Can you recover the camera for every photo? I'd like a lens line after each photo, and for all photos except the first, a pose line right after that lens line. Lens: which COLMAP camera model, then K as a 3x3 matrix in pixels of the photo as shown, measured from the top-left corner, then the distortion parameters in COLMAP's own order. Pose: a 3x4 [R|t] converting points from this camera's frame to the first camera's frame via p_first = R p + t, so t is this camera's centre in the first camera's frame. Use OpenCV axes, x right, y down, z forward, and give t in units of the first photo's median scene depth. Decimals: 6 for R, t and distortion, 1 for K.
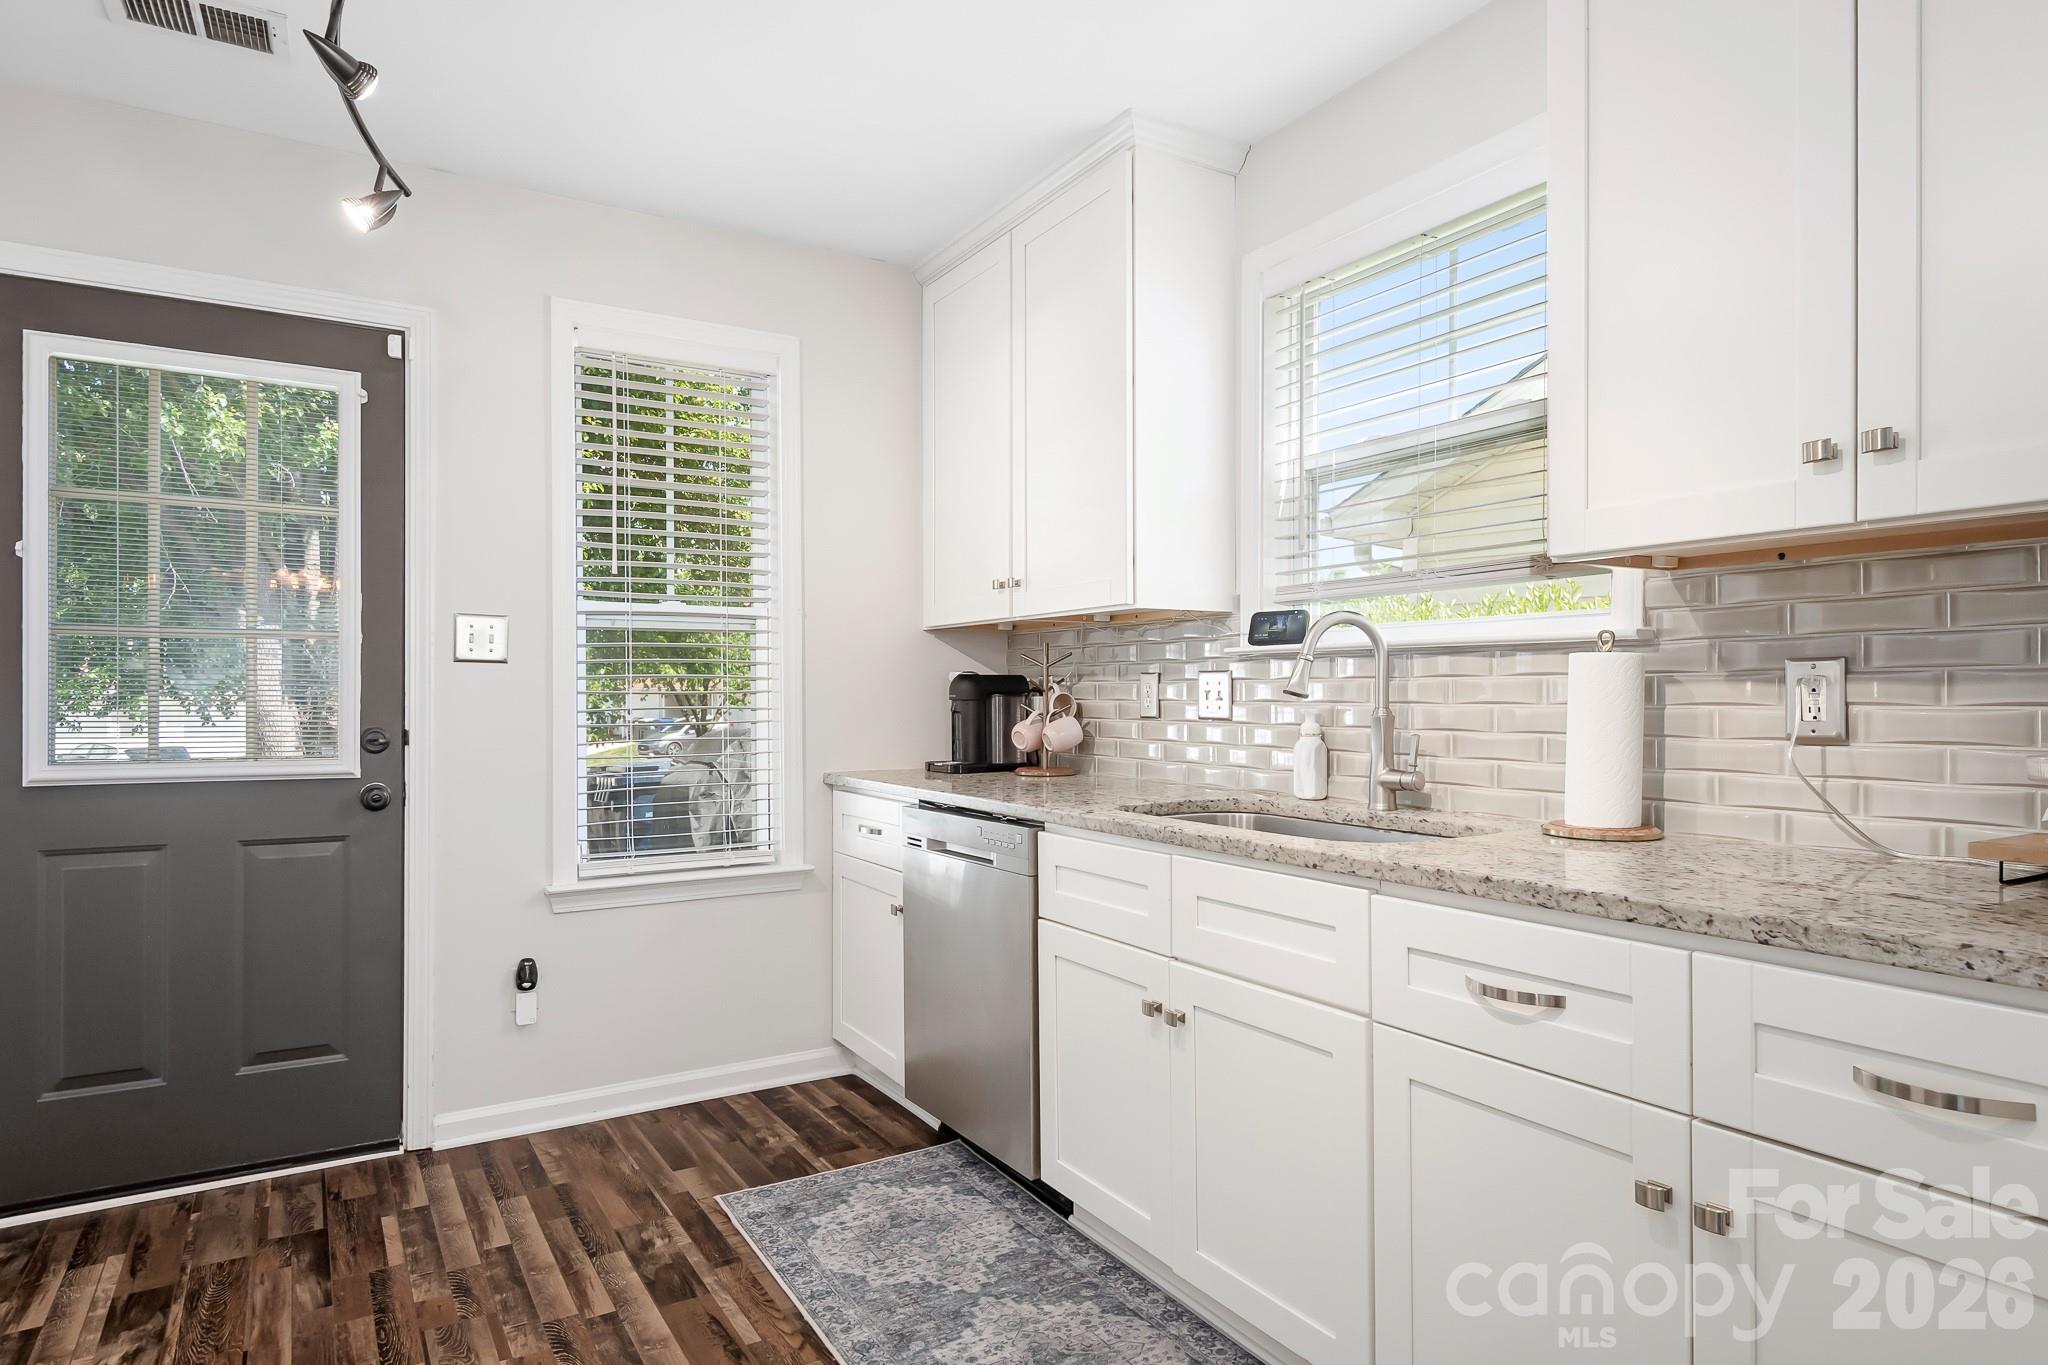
lens RADIAL K [[1177.6, 0, 1034.9], [0, 1177.6, 699.2], [0, 0, 1]] dist [0.017309, 0.000645]
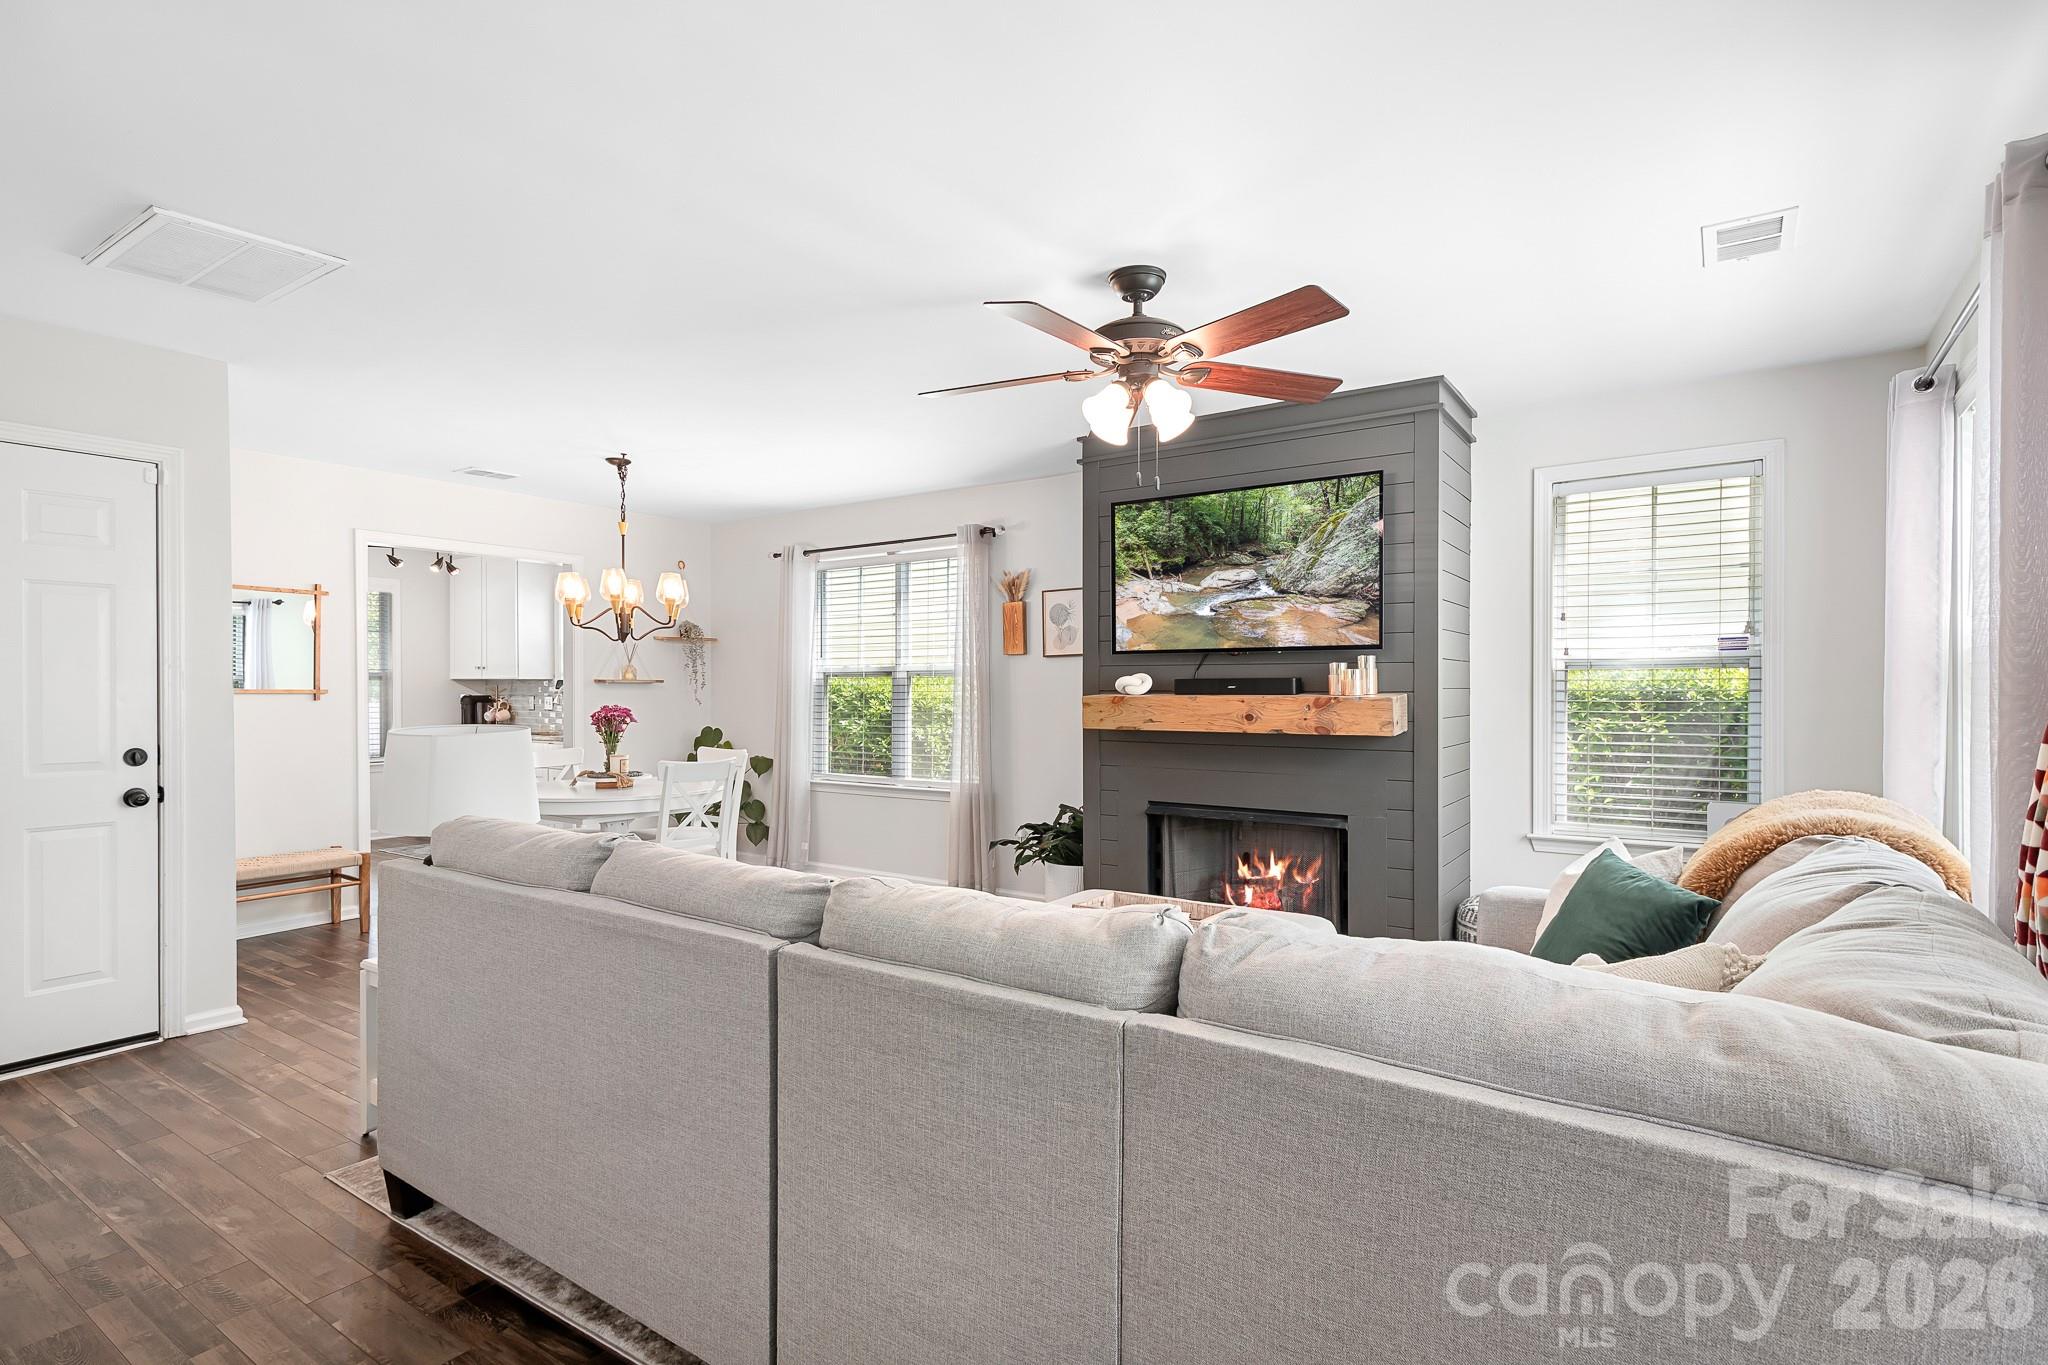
lens RADIAL K [[968.0, 0, 1021.6], [0, 968.0, 693.2], [0, 0, 1]] dist [0.004595, 0.000339]
pose [[0.909878, -0.000032, 0.414876, 0.228788], [0.000529, 0.999999, -0.001082, -0.027834], [-0.414876, 0.001204, 0.909877, -2.055935]]
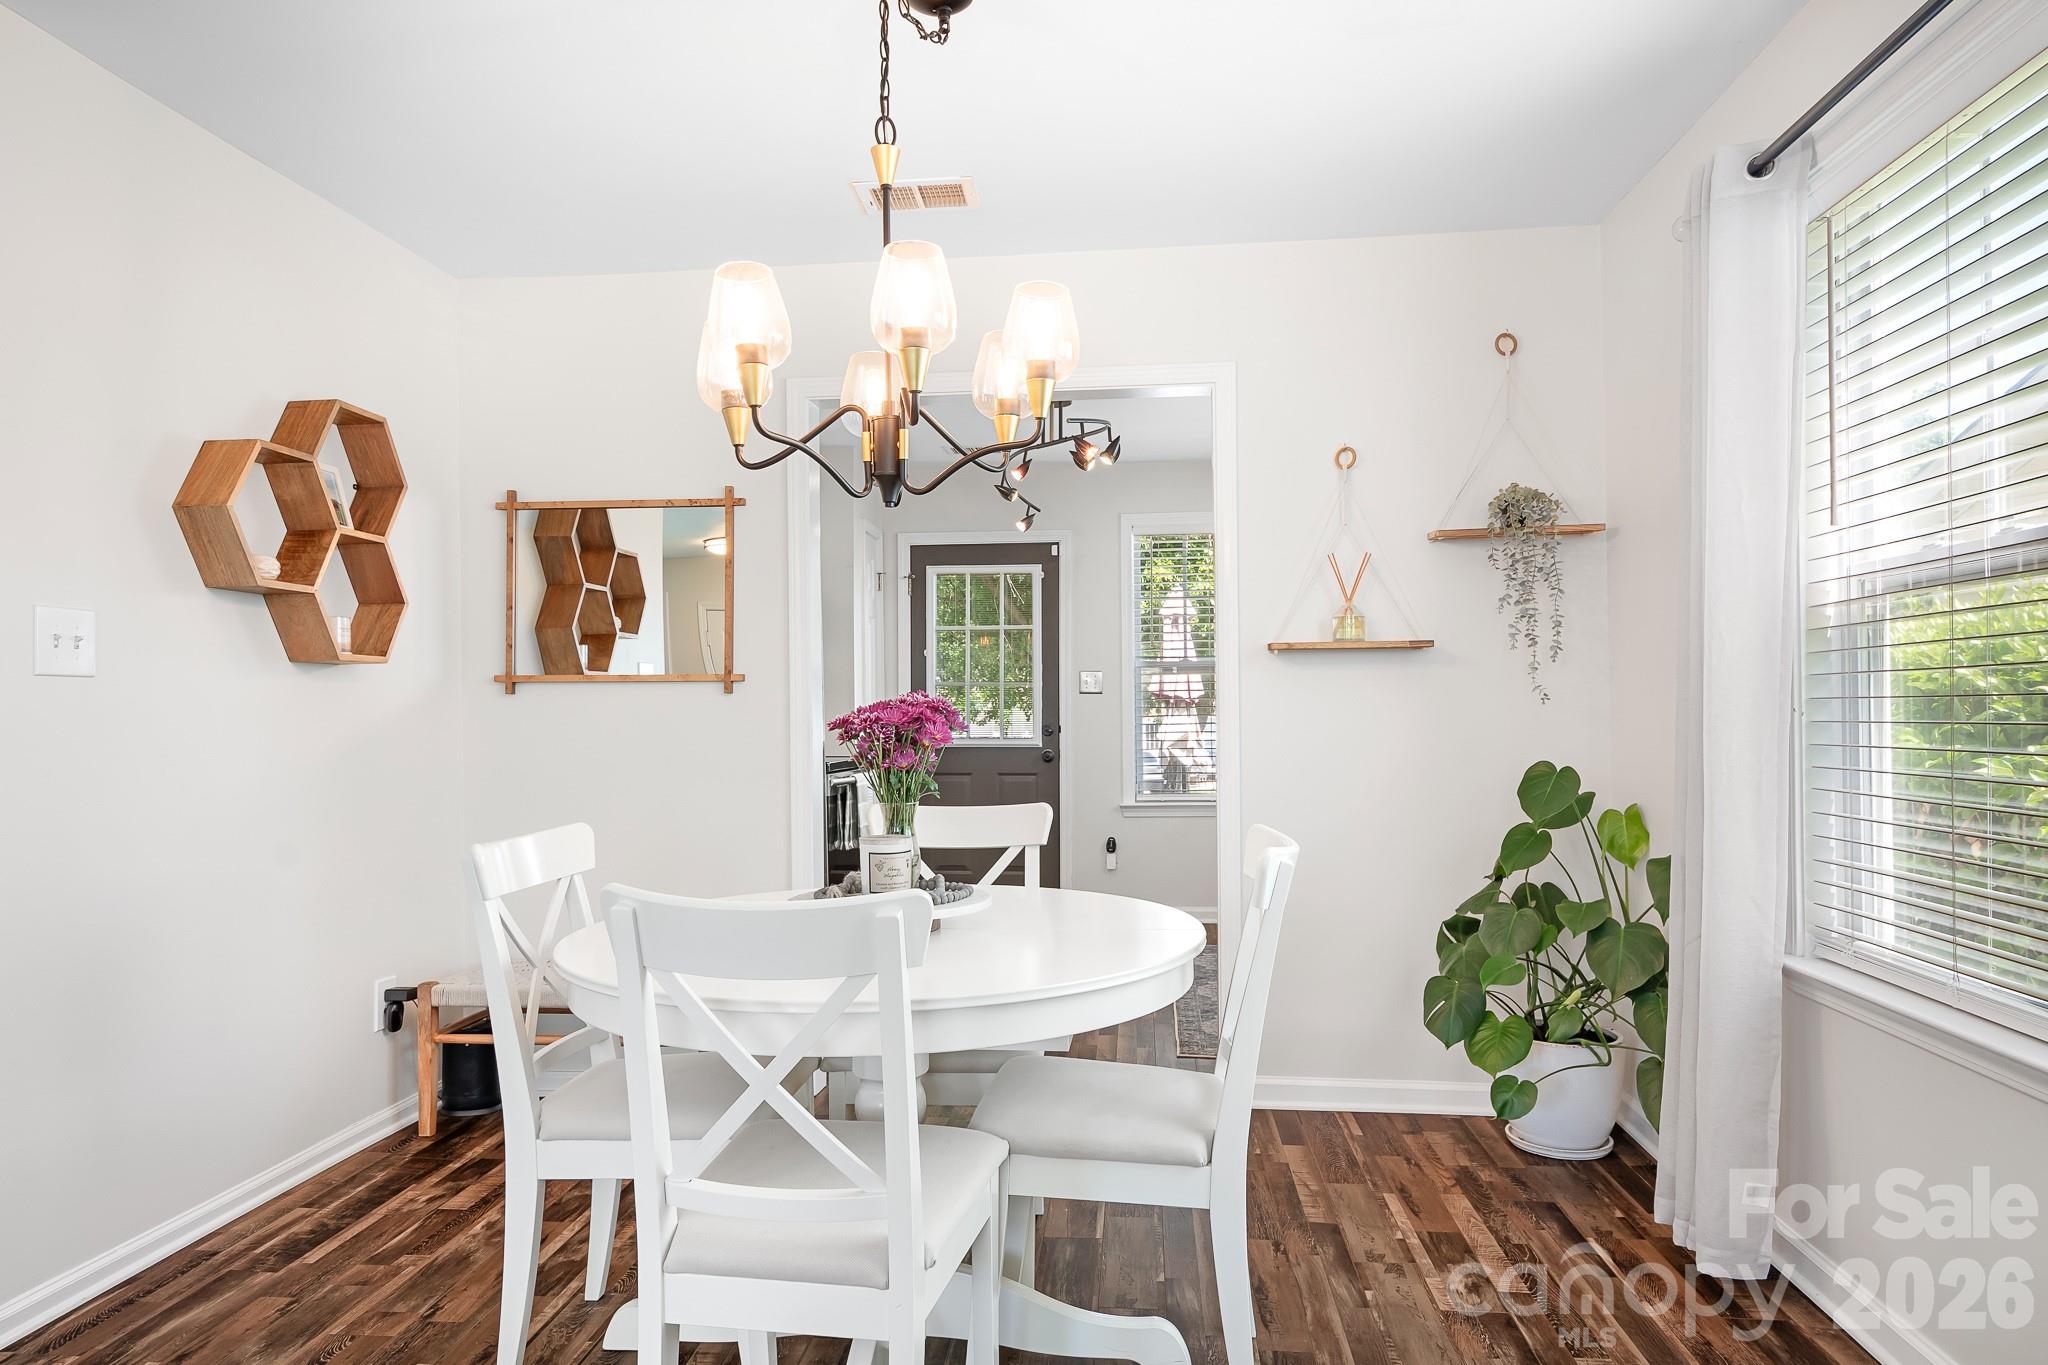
lens RADIAL K [[1215.1, 0, 1023.3], [0, 1215.1, 681.0], [0, 0, 1]] dist [-0.000393, 0.002075]
pose [[0.801611, -0.019441, -0.597529, 0.748096], [0.004812, 0.999649, -0.026068, 0.002482], [0.597826, 0.018021, 0.801423, -0.825797]]
